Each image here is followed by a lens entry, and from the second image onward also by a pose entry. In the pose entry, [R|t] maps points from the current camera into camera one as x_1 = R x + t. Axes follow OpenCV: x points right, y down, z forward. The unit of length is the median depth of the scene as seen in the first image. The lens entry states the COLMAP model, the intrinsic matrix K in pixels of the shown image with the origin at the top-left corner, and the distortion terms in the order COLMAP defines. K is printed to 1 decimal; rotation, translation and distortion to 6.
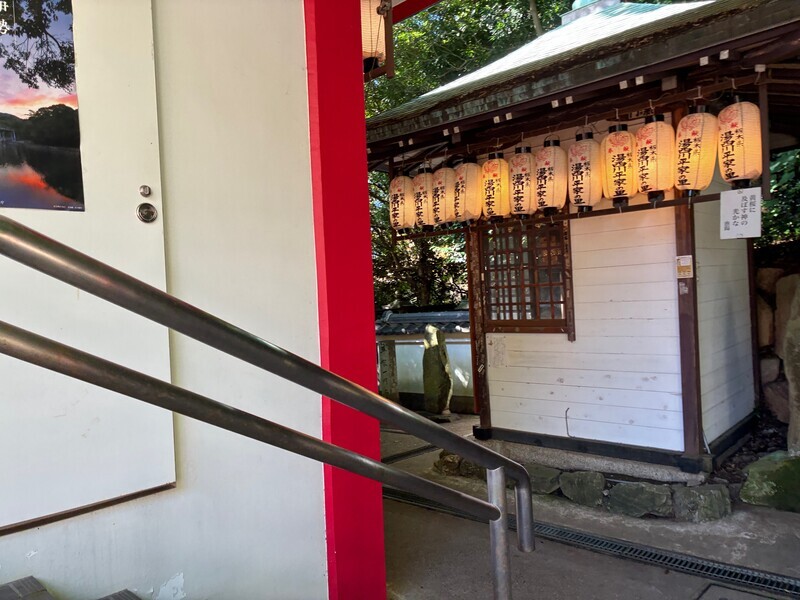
lens RADIAL K [[610.7, 0, 377.3], [0, 610.7, 312.7], [0, 0, 1]] dist [0.030558, -0.049665]
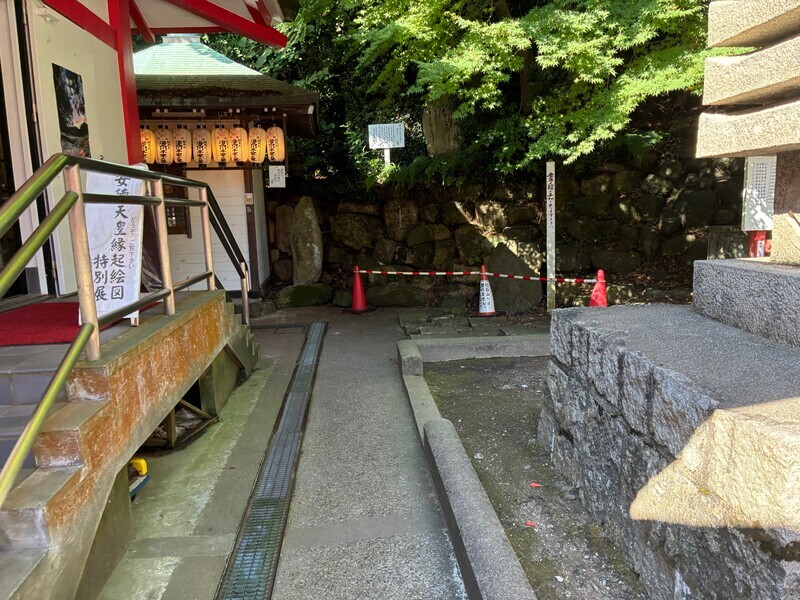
lens RADIAL K [[610.7, 0, 401.2], [0, 610.7, 300.9], [0, 0, 1]] dist [0.030558, -0.049665]
pose [[0.657218, -0.081036, 0.749331, -0.773288], [0.012874, 0.995265, 0.096341, 0.078606], [-0.753590, -0.053670, 0.655150, -0.789086]]
